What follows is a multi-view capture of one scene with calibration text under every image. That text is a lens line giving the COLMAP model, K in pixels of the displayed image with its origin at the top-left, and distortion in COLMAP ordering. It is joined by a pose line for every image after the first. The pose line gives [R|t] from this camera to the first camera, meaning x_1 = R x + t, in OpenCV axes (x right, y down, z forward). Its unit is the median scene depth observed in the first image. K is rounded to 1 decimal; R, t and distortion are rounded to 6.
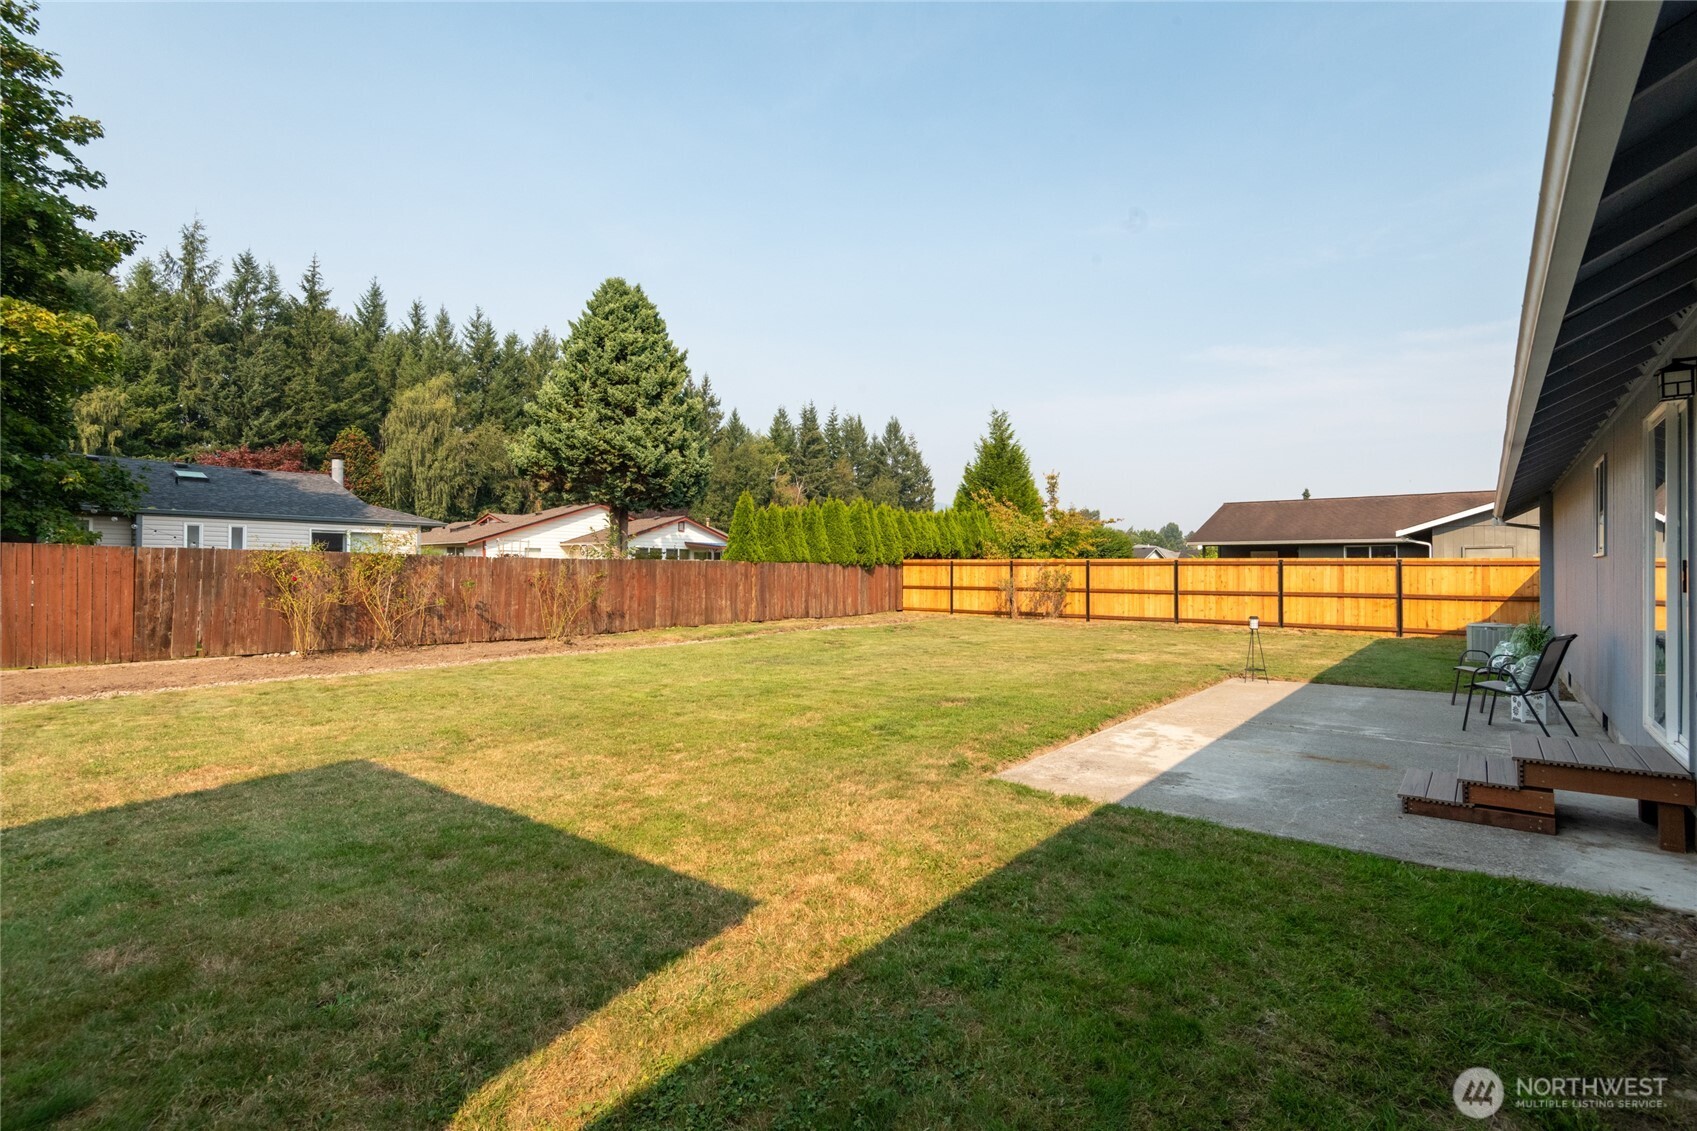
lens RADIAL K [[764.6, 0, 848.2], [0, 764.6, 559.3], [0, 0, 1]] dist [0.029265, -0.018048]
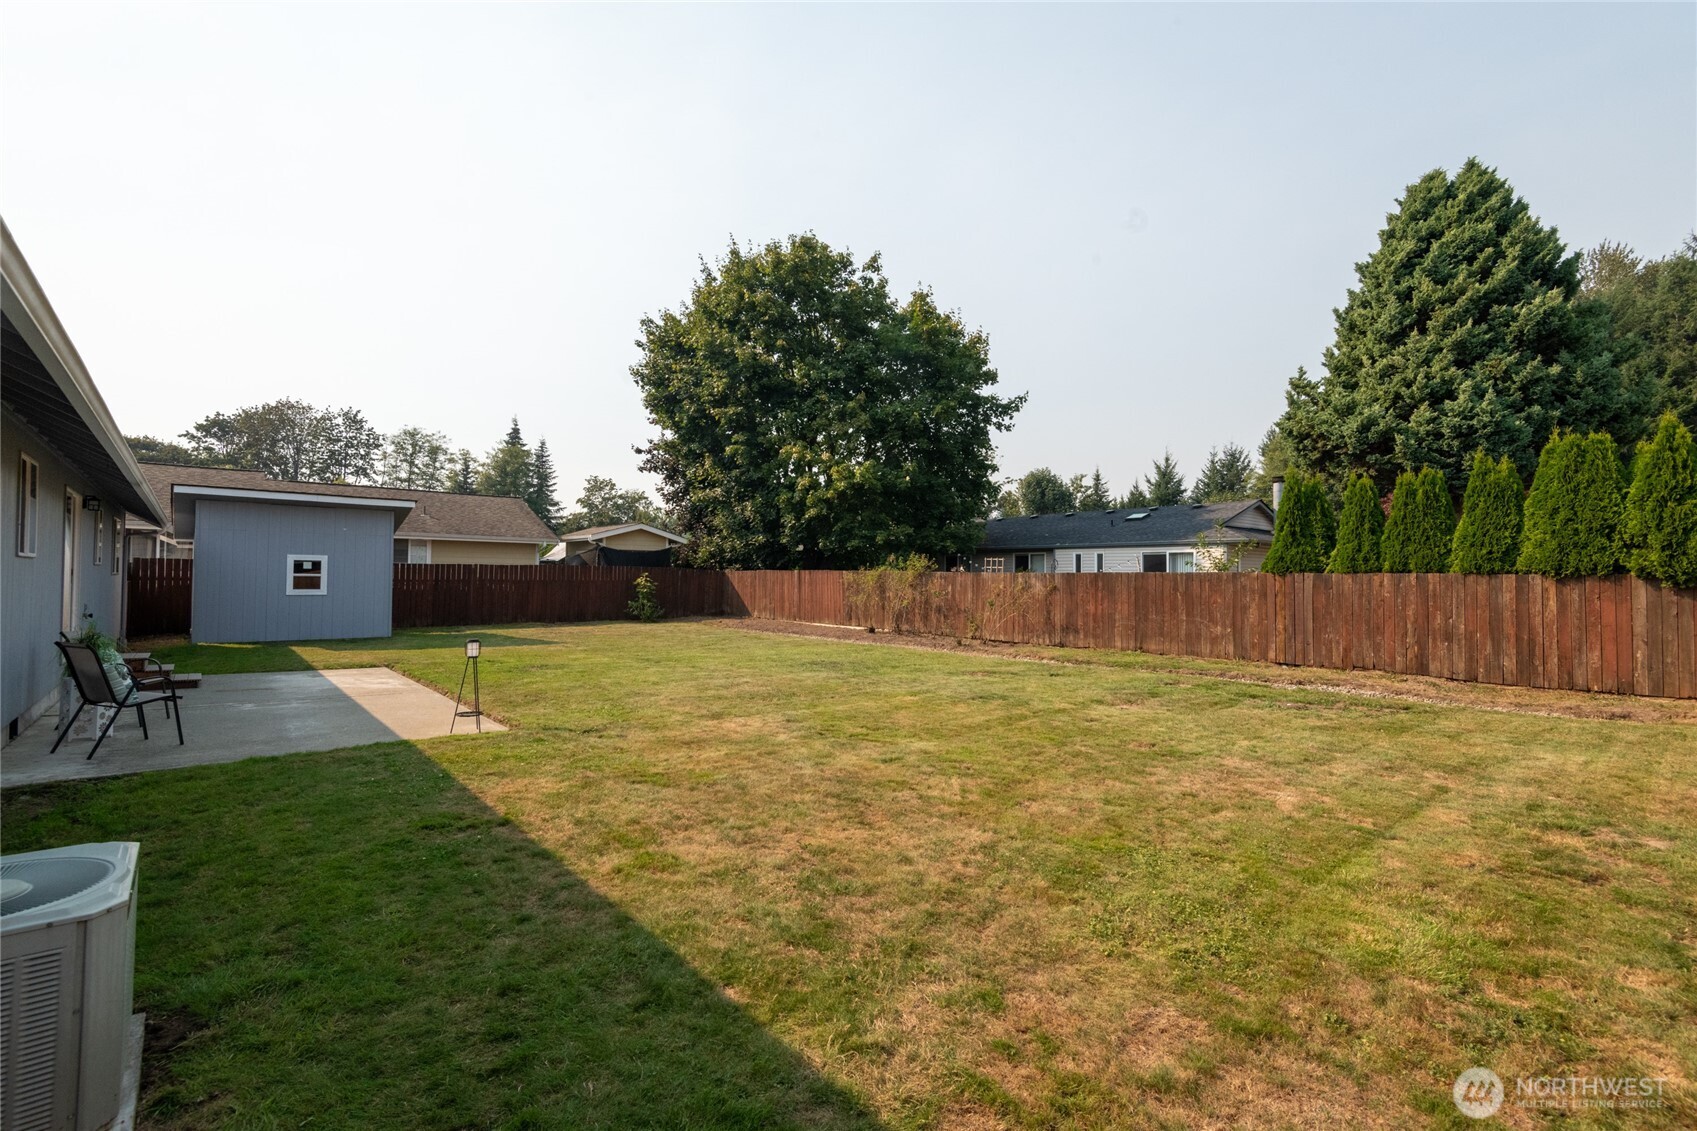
lens RADIAL K [[764.6, 0, 848.2], [0, 764.6, 559.3], [0, 0, 1]] dist [0.029265, -0.018048]
pose [[-0.183535, -0.032921, -0.982462, 0.519156], [0.000838, 0.999433, -0.033646, 0.011519], [0.983013, -0.006999, -0.183404, 0.656041]]
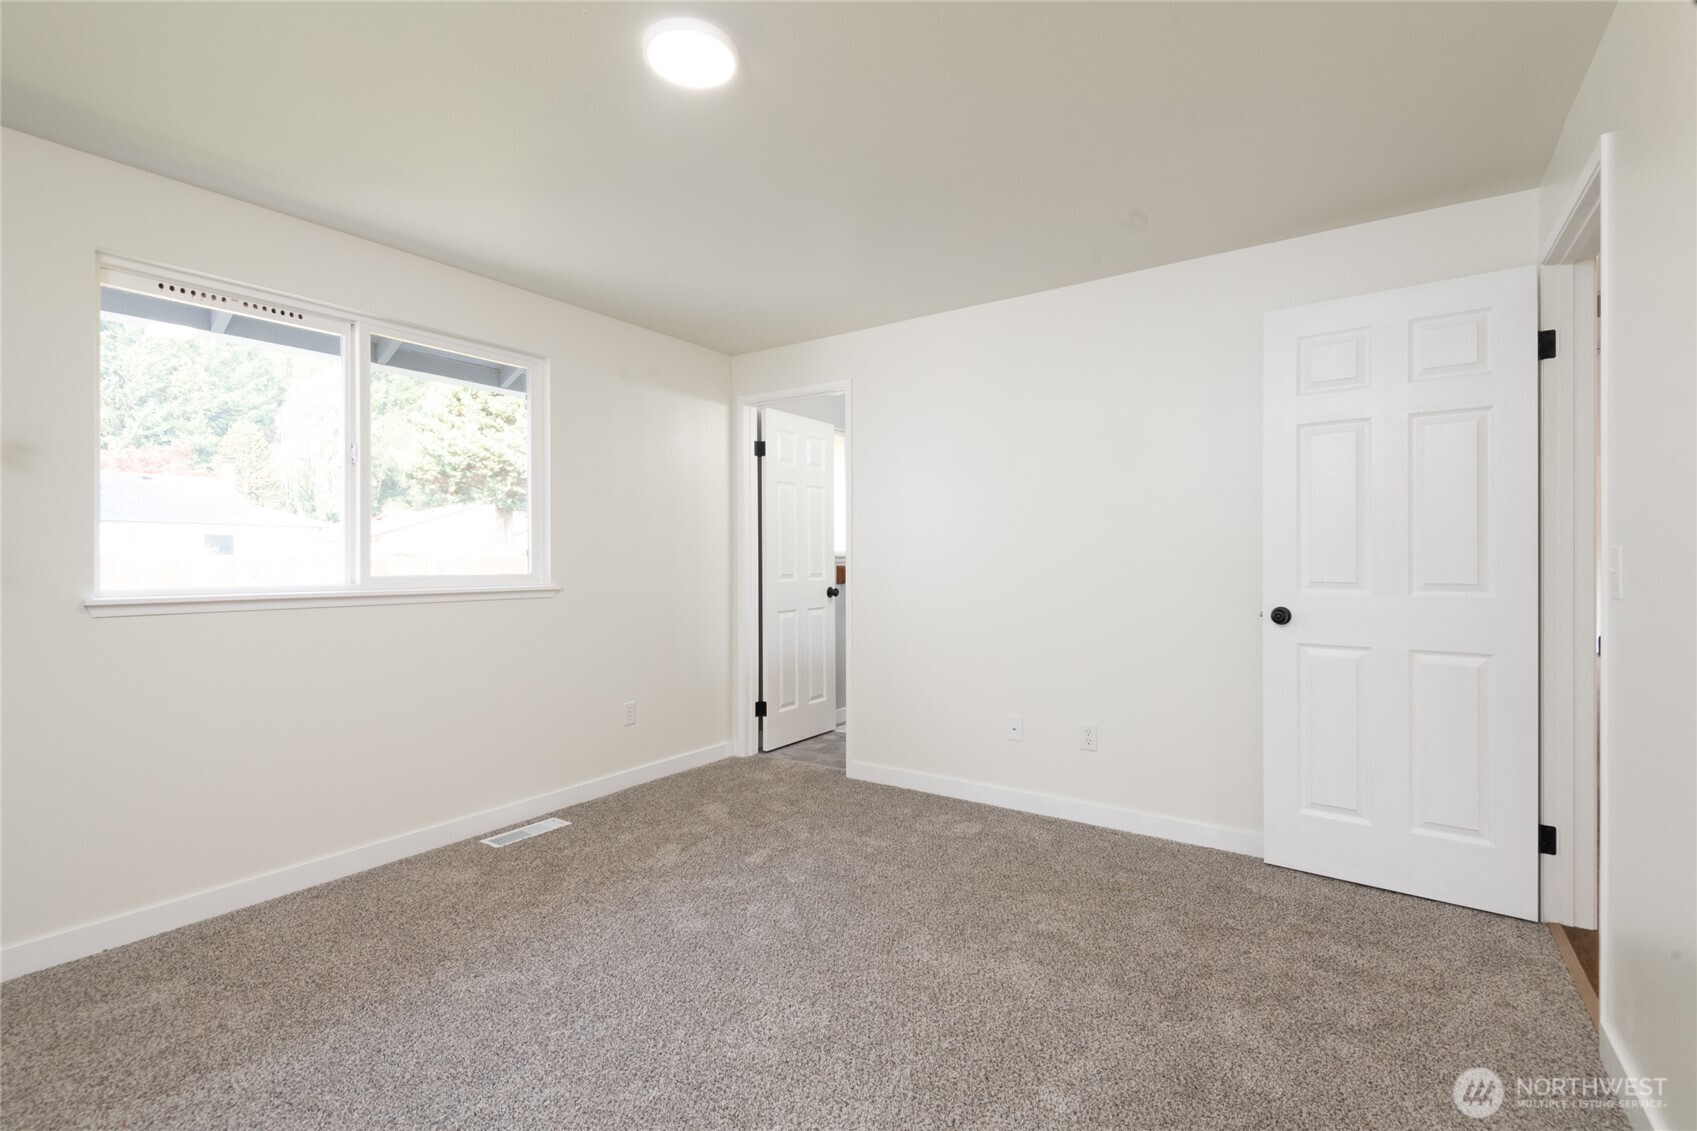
lens RADIAL K [[764.6, 0, 848.2], [0, 764.6, 559.3], [0, 0, 1]] dist [0.029265, -0.018048]
pose [[0.996175, -0.010219, 0.086785, 0.101378], [0.008846, 0.999830, 0.016194, -0.007825], [-0.086936, -0.015364, 0.996095, -0.144073]]
